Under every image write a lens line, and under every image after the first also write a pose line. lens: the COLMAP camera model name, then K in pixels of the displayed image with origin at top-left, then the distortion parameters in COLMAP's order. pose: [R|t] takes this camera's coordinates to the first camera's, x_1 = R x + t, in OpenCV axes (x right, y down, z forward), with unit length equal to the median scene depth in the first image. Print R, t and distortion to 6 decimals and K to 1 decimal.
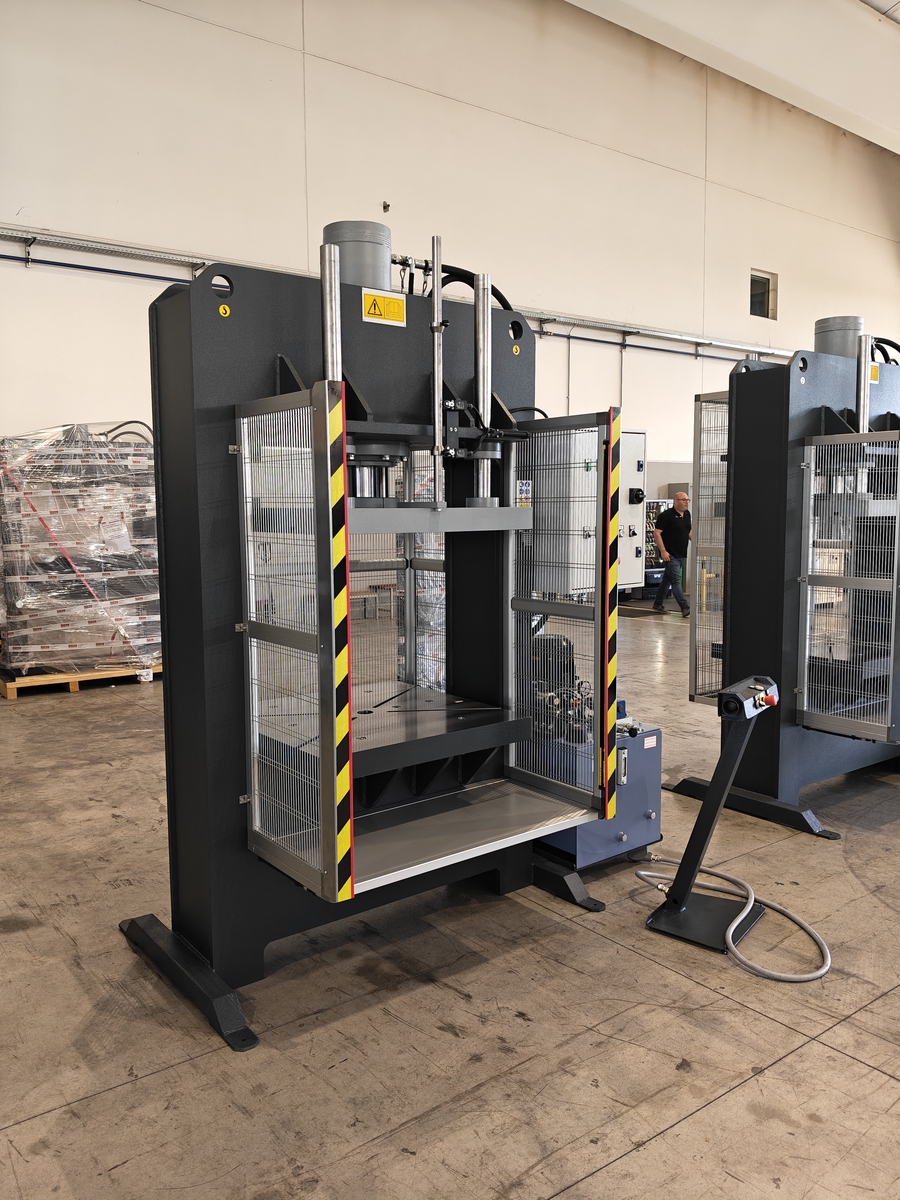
lens RADIAL K [[919.5, 0, 445.0], [0, 919.5, 603.9], [0, 0, 1]] dist [0.051368, -0.115743]
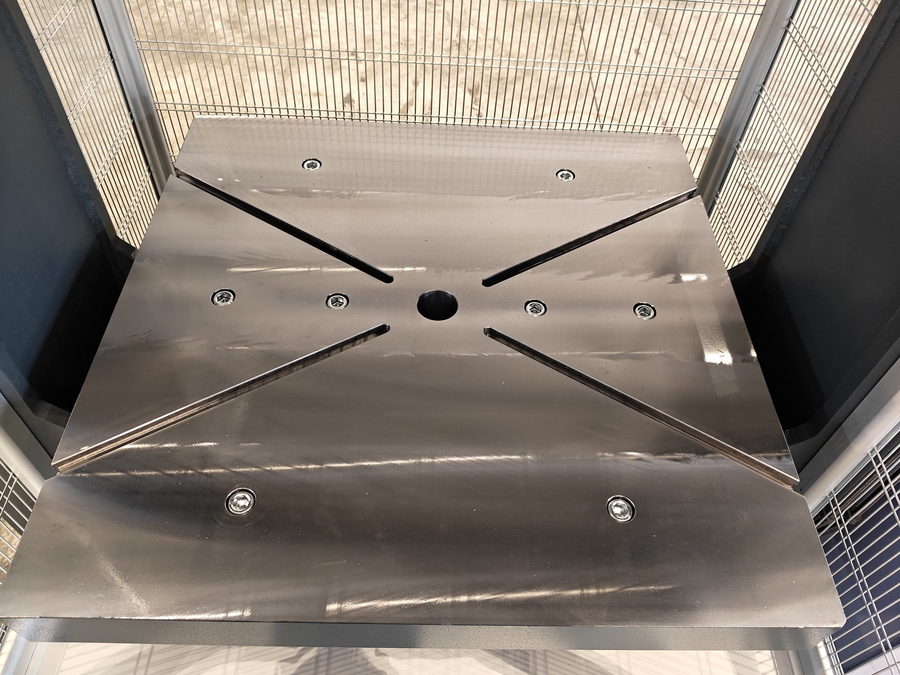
lens RADIAL K [[689.6, 0, 452.8], [0, 689.6, 343.1], [0, 0, 1]] dist [0.051368, -0.115743]
pose [[0.797016, 0.492570, -0.349487, 0.026709], [-0.121700, 0.697773, 0.705905, -0.071244], [0.591570, -0.520085, 0.616081, 0.852445]]
